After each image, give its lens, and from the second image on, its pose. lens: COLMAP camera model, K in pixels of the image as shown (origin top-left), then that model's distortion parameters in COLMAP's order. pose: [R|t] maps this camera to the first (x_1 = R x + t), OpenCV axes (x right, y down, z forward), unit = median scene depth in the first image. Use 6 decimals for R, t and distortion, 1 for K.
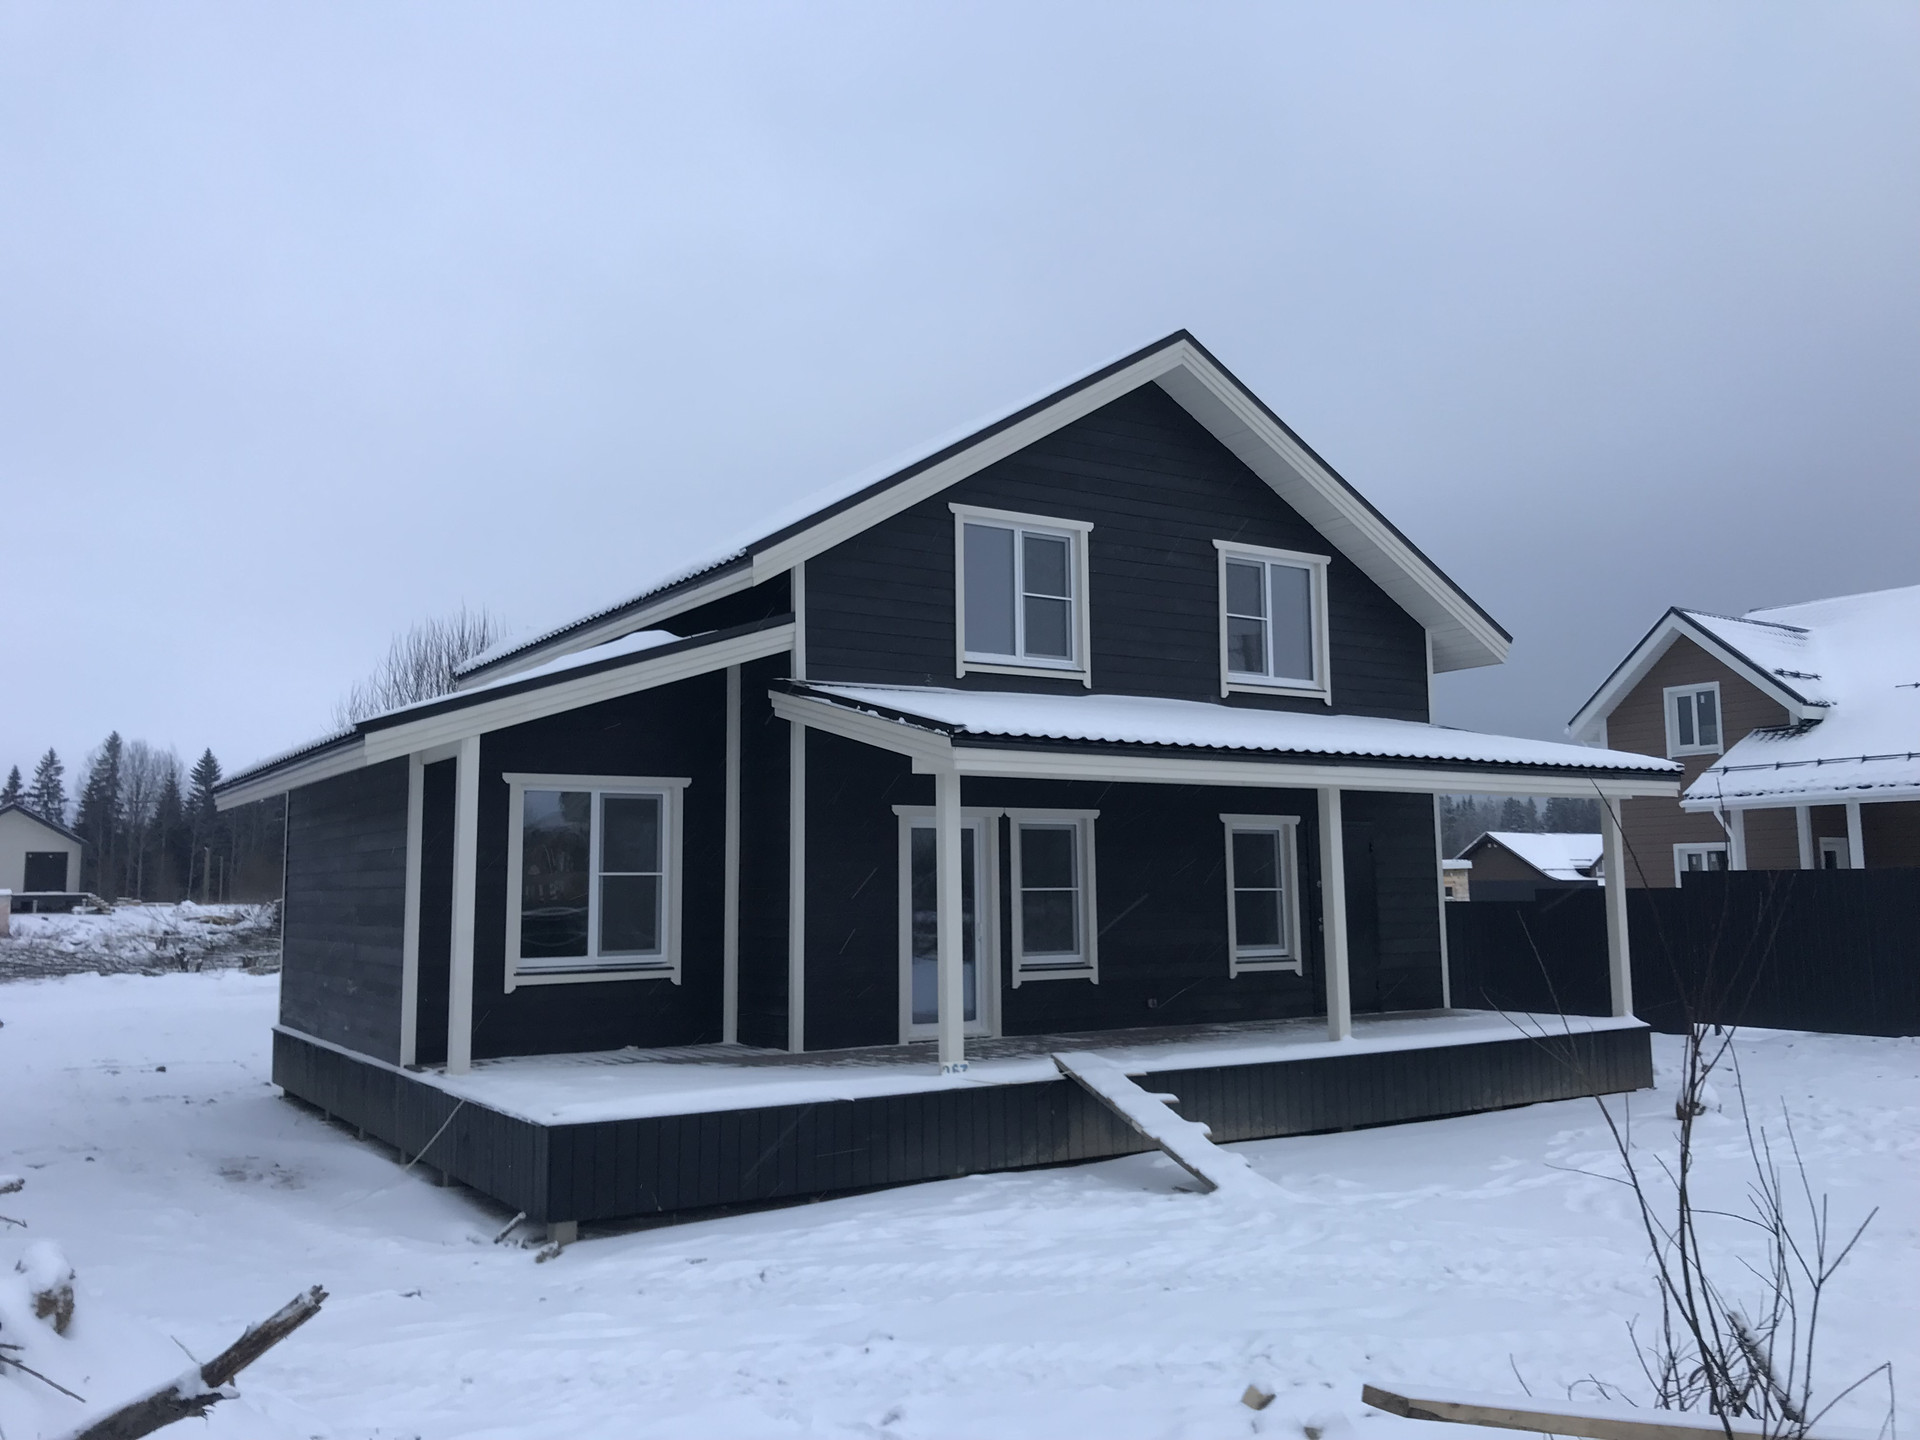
lens RADIAL K [[1569.7, 0, 960.0], [0, 1569.7, 720.0], [0, 0, 1]] dist [0.127564, -0.318031]
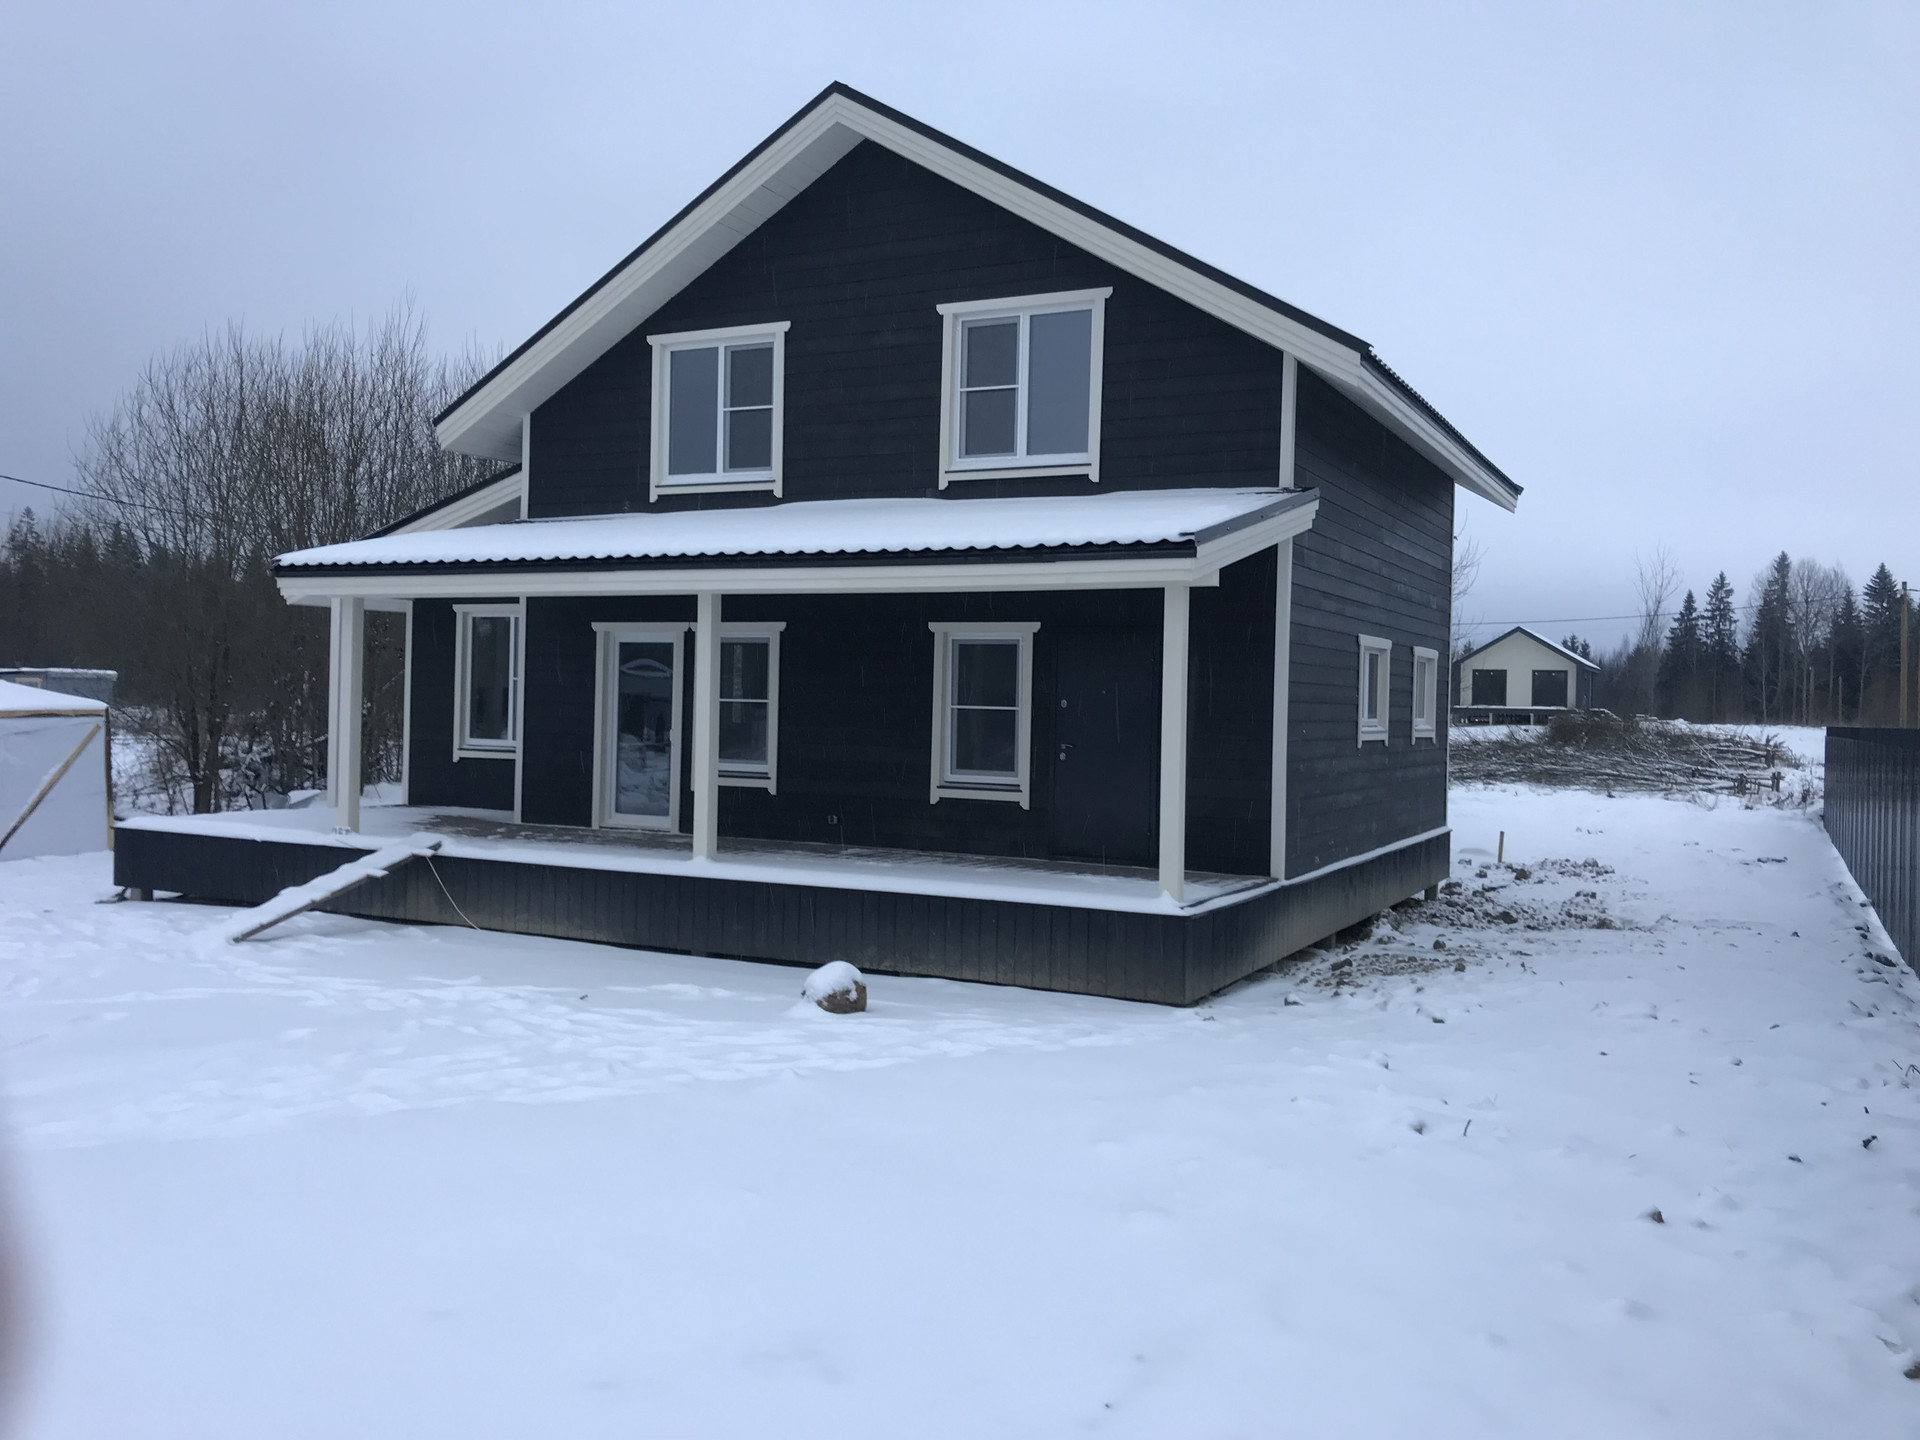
lens RADIAL K [[1569.7, 0, 960.0], [0, 1569.7, 720.0], [0, 0, 1]] dist [0.127564, -0.318031]
pose [[0.508192, 0.031924, -0.860652, 0.987887], [0.065431, 0.994994, 0.075542, 0.051001], [0.858755, -0.094703, 0.503559, 0.589148]]
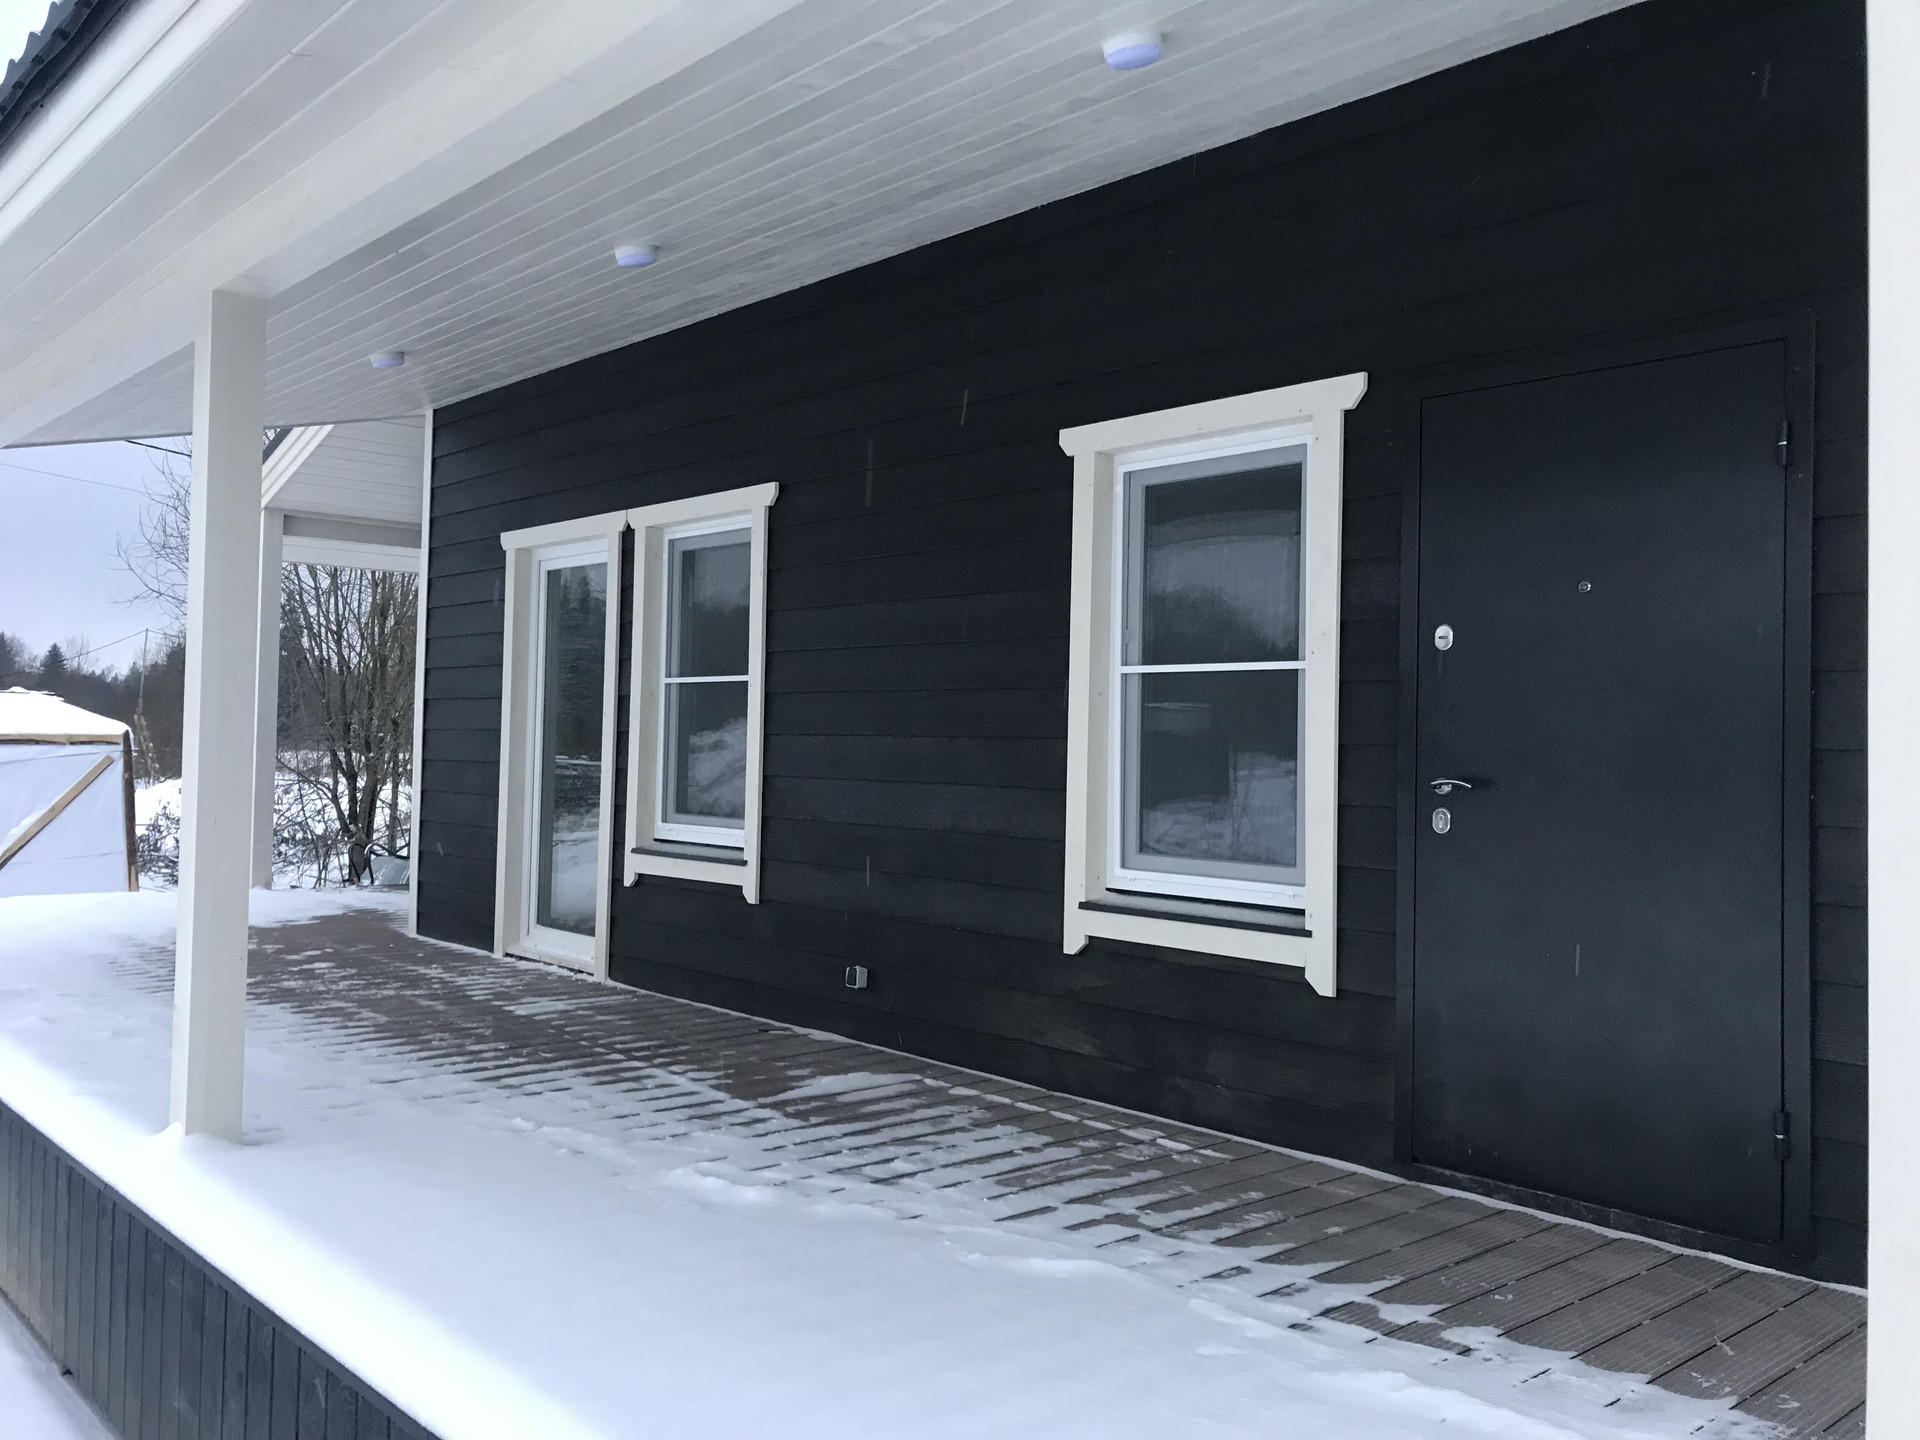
lens RADIAL K [[1572.9, 0, 953.9], [0, 1572.9, 700.5], [0, 0, 1]] dist [0.081245, -0.148055]
pose [[0.165156, -0.012882, -0.986183, 0.491491], [0.086330, 0.996266, 0.001444, 0.116088], [0.982482, -0.085376, 0.165651, 0.967995]]
